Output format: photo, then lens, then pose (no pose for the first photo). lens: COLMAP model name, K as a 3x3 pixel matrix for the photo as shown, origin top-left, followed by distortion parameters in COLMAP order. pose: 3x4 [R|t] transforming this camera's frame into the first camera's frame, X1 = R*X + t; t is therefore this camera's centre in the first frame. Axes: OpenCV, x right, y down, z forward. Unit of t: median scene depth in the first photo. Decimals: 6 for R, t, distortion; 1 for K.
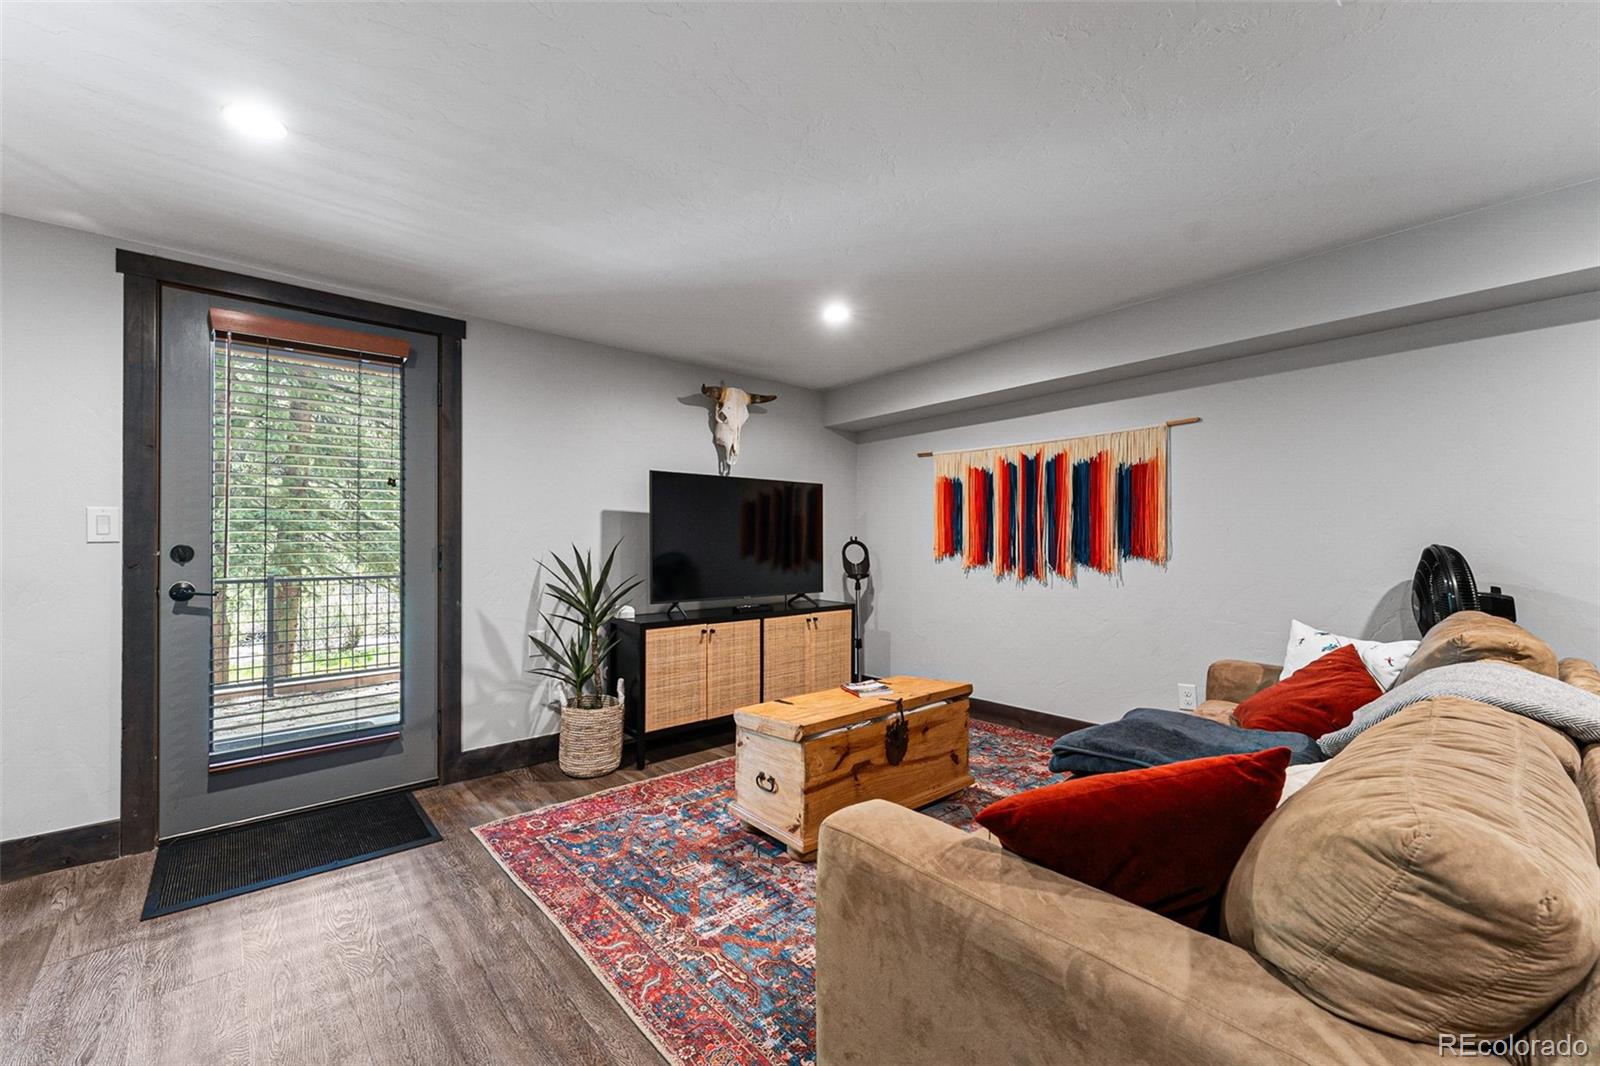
lens RADIAL K [[640.8, 0, 795.3], [0, 640.8, 536.9], [0, 0, 1]] dist [-0.007622, 0.001575]
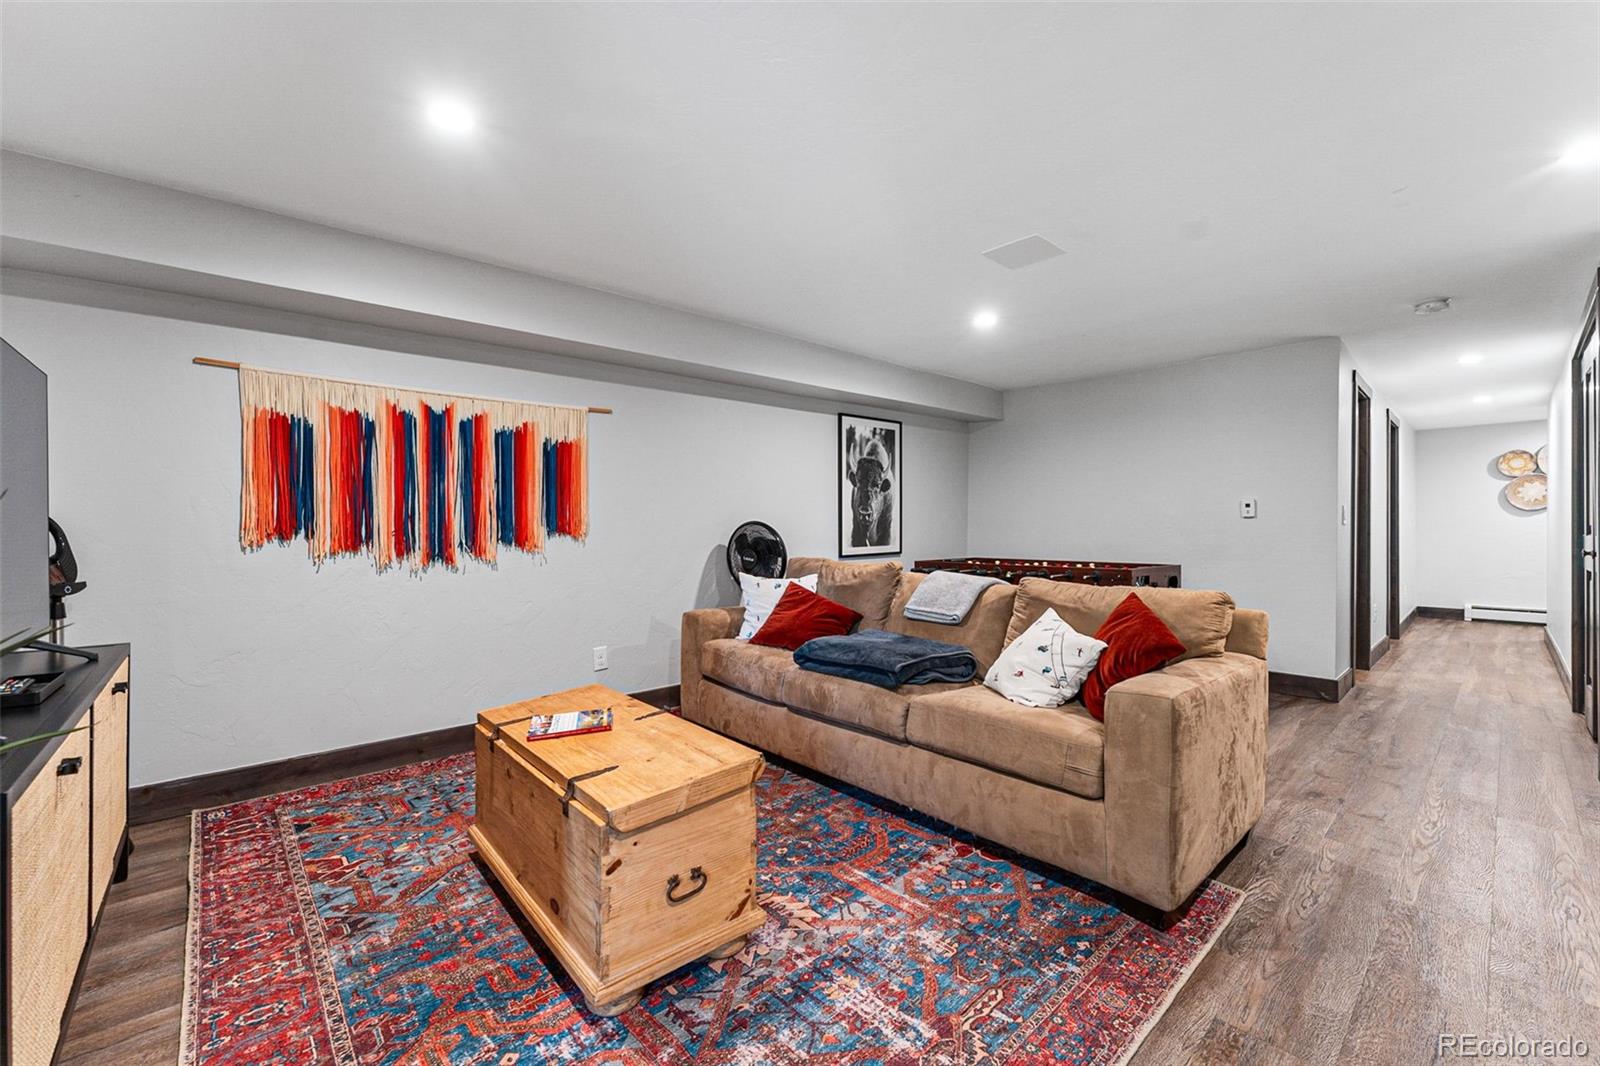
lens RADIAL K [[640.8, 0, 795.5], [0, 640.8, 532.8], [0, 0, 1]] dist [-0.007622, 0.001575]
pose [[0.001219, -0.007330, 0.999972, -0.464465], [-0.003855, 0.999966, 0.007334, 0.020686], [-0.999992, -0.003863, 0.001191, 0.613027]]
